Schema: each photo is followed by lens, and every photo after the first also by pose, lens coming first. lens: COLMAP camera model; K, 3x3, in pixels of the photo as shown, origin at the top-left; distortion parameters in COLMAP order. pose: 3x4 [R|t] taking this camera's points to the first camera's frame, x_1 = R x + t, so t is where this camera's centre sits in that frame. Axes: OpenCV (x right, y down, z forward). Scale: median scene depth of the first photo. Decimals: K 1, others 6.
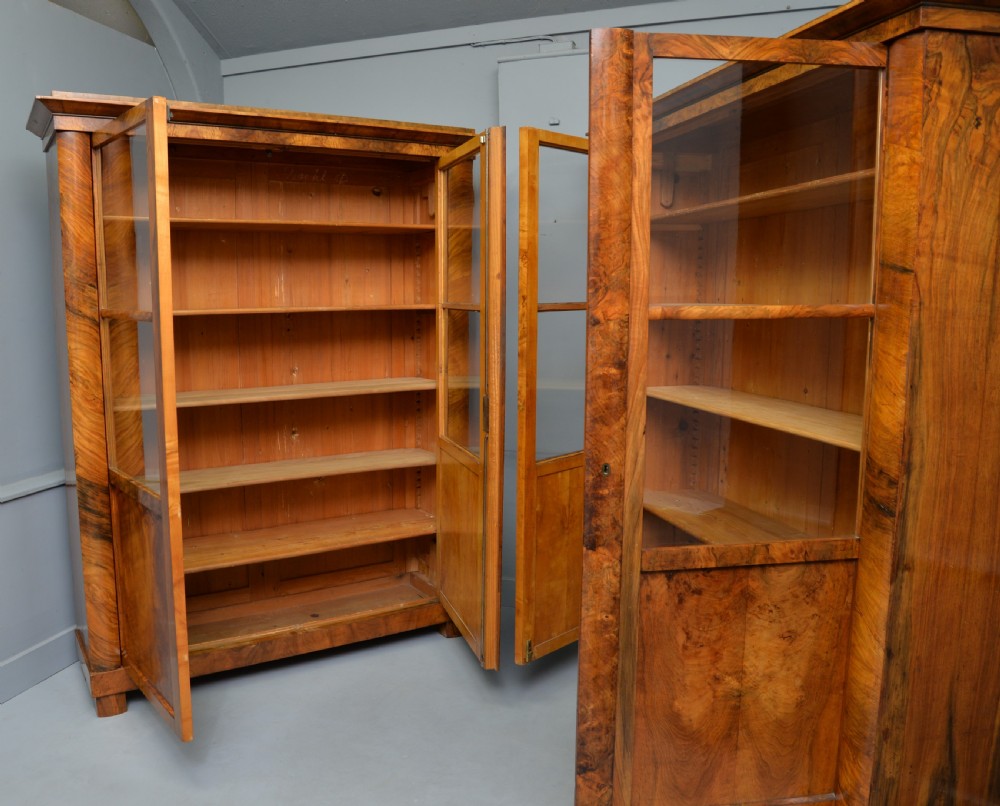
lens RADIAL K [[830.9, 0, 387.9], [0, 830.9, 418.8], [0, 0, 1]] dist [-0.084353, 0.026131]
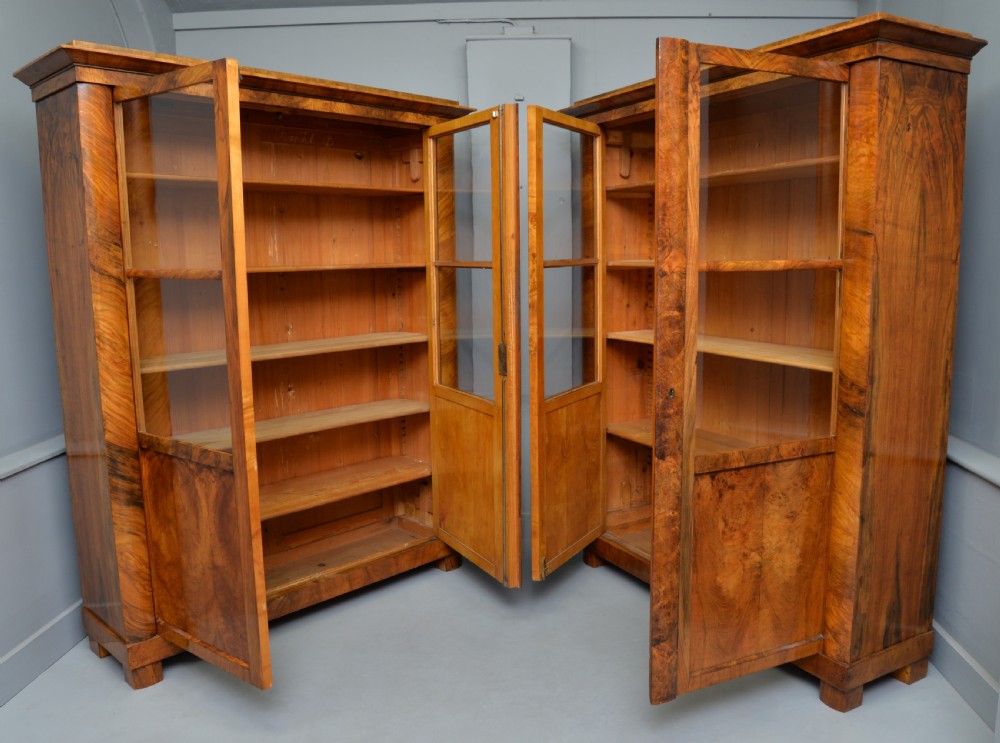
lens RADIAL K [[822.0, 0, 523.0], [0, 822.0, 386.4], [0, 0, 1]] dist [-0.095151, 0.041750]
pose [[0.940382, -0.053152, 0.335942, -0.241028], [0.049777, 0.998586, 0.018655, 0.011562], [-0.336458, -0.000820, 0.941698, -0.055336]]
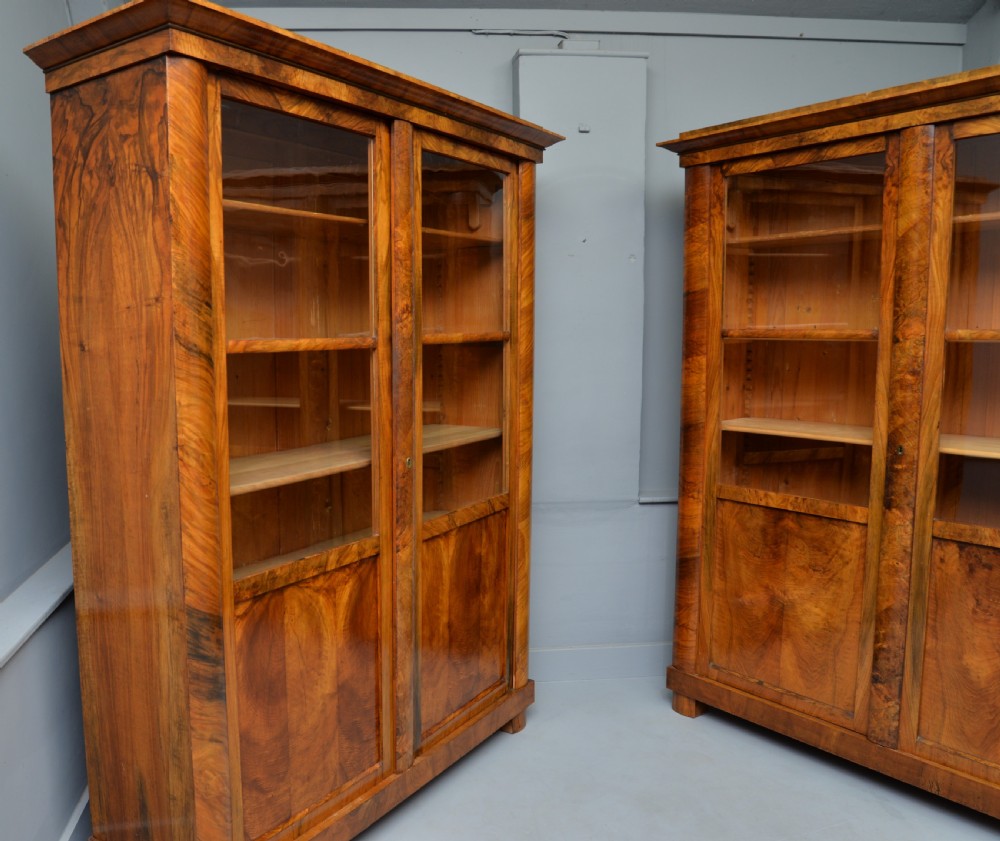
lens RADIAL K [[862.8, 0, 361.9], [0, 862.8, 436.9], [0, 0, 1]] dist [-0.093055, 0.034991]
pose [[0.910456, -0.055861, 0.409816, -0.539006], [0.066452, 0.997722, -0.011635, -0.045472], [-0.408233, 0.037826, 0.912094, 0.357260]]
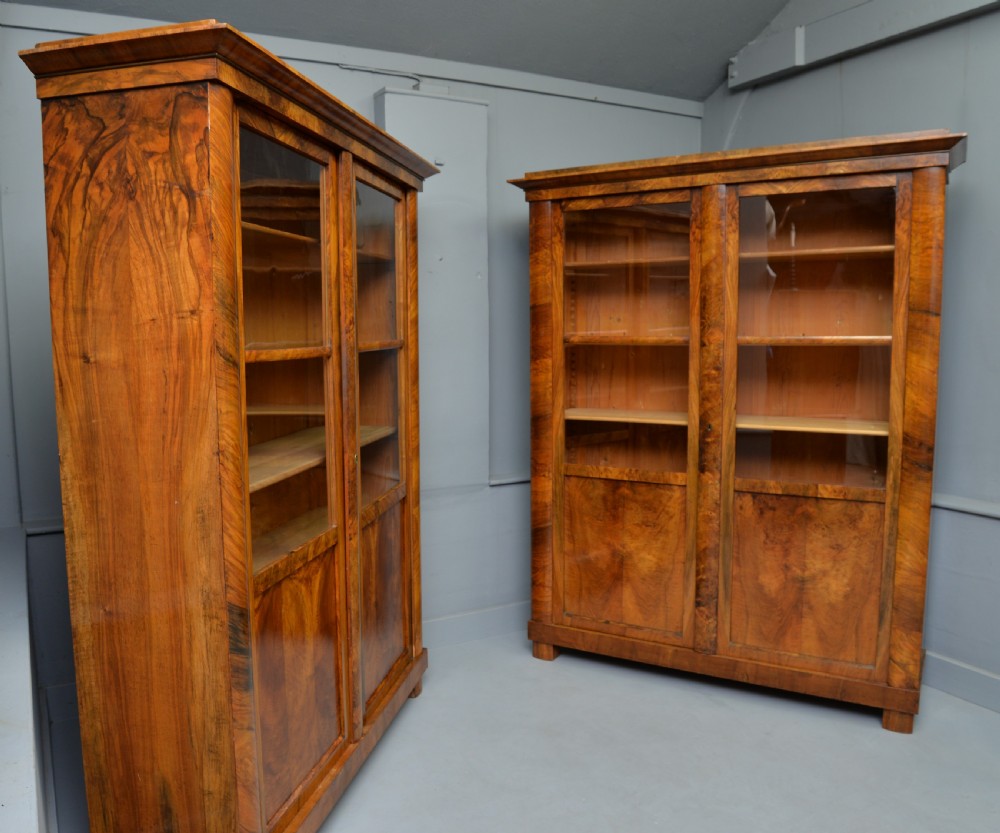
lens RADIAL K [[848.6, 0, 453.0], [0, 848.6, 430.7], [0, 0, 1]] dist [-0.104301, 0.050720]
pose [[0.653208, -0.089987, 0.751813, -0.786662], [0.117040, 0.992979, 0.017163, -0.061897], [-0.748078, 0.076781, 0.659154, 0.425874]]
